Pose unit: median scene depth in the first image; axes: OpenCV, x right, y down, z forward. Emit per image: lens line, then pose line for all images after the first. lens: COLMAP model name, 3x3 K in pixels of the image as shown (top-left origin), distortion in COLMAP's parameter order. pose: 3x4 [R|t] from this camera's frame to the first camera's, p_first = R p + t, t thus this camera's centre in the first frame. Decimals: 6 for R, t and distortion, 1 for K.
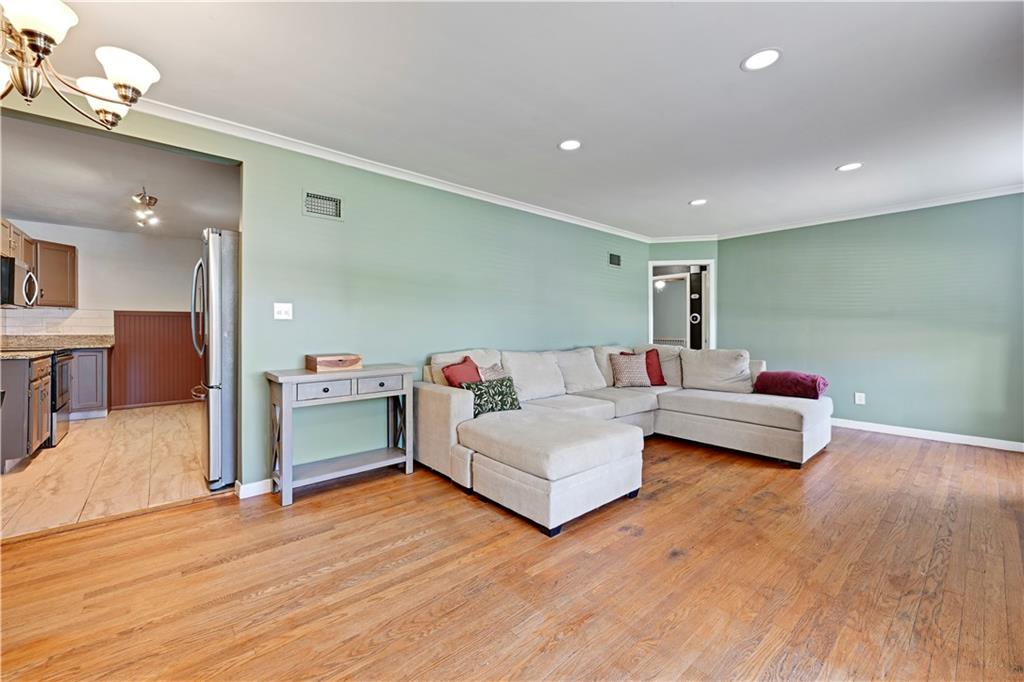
lens RADIAL K [[407.2, 0, 509.0], [0, 407.2, 334.0], [0, 0, 1]] dist [-0.001934, -0.000091]
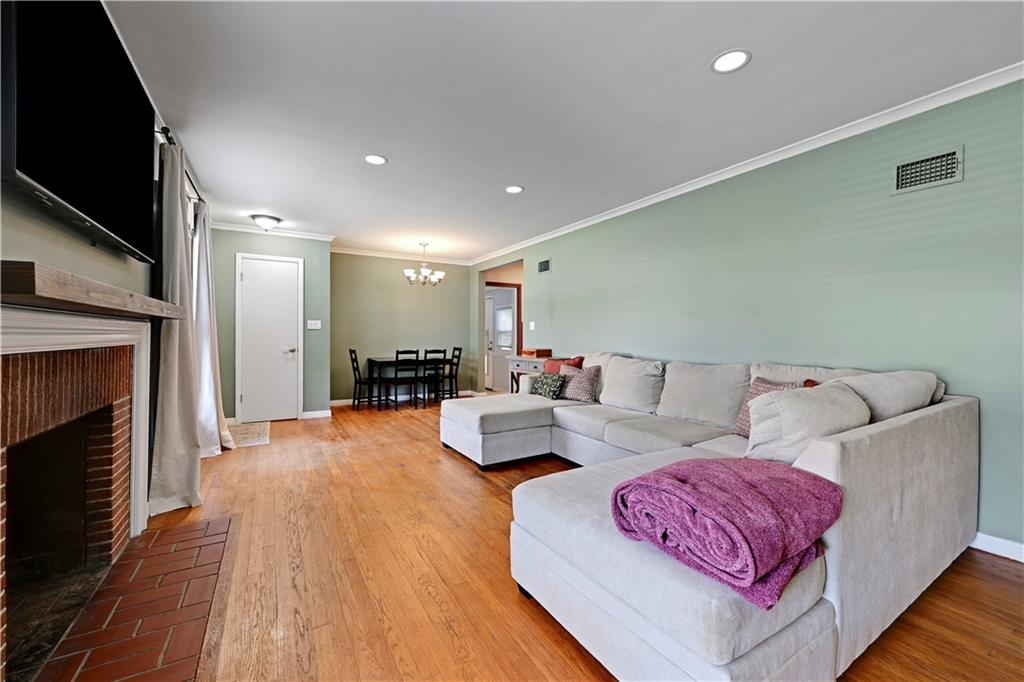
lens RADIAL K [[407.2, 0, 509.0], [0, 407.2, 334.0], [0, 0, 1]] dist [-0.001934, -0.000091]
pose [[-0.173382, -0.002896, -0.984850, 1.688377], [-0.012158, 0.999926, -0.000800, -0.013030], [0.984780, 0.011835, -0.173404, 1.449742]]
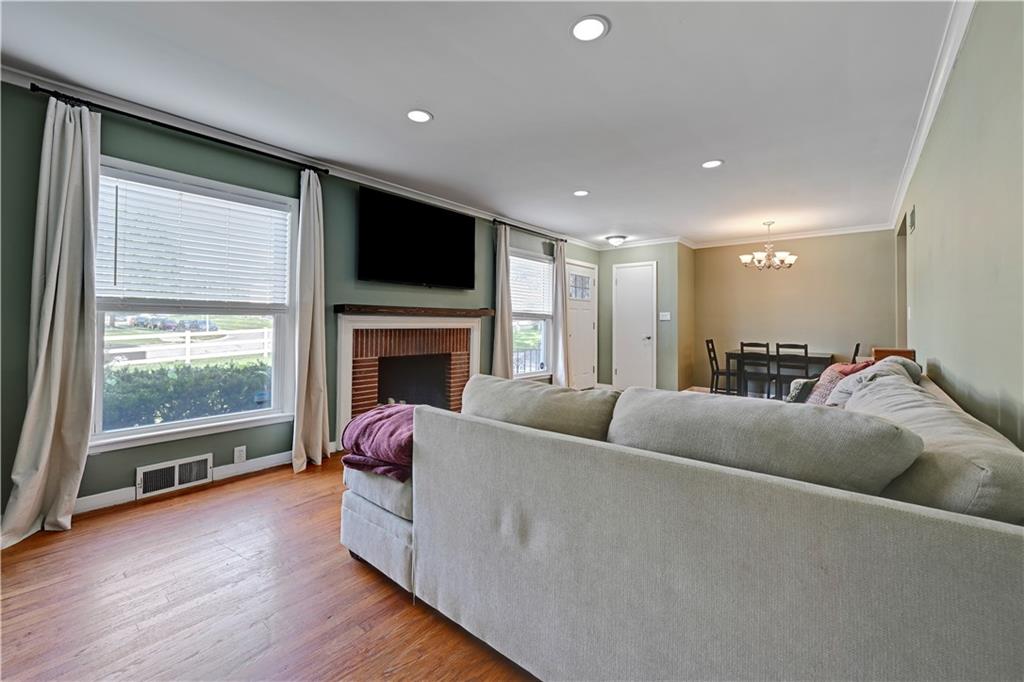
lens RADIAL K [[416.3, 0, 509.5], [0, 416.3, 318.9], [0, 0, 1]] dist [0.000080, 0.000019]
pose [[-0.987369, -0.010780, -0.158070, 1.067406], [-0.011203, 0.999936, 0.001785, -0.030346], [0.158041, 0.003533, -0.987426, 2.476649]]
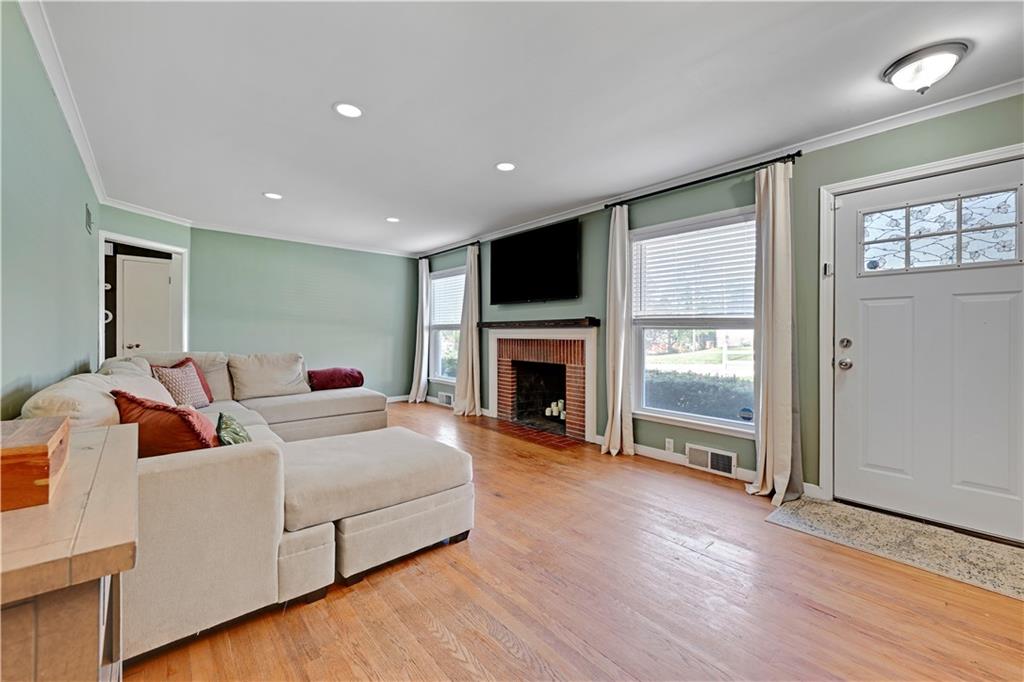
lens RADIAL K [[407.2, 0, 509.0], [0, 407.2, 334.0], [0, 0, 1]] dist [-0.001934, -0.000091]
pose [[-0.008801, -0.001274, 0.999960, -0.820451], [0.005853, 0.999982, 0.001326, -0.009436], [-0.999944, 0.005864, -0.008793, 0.812580]]
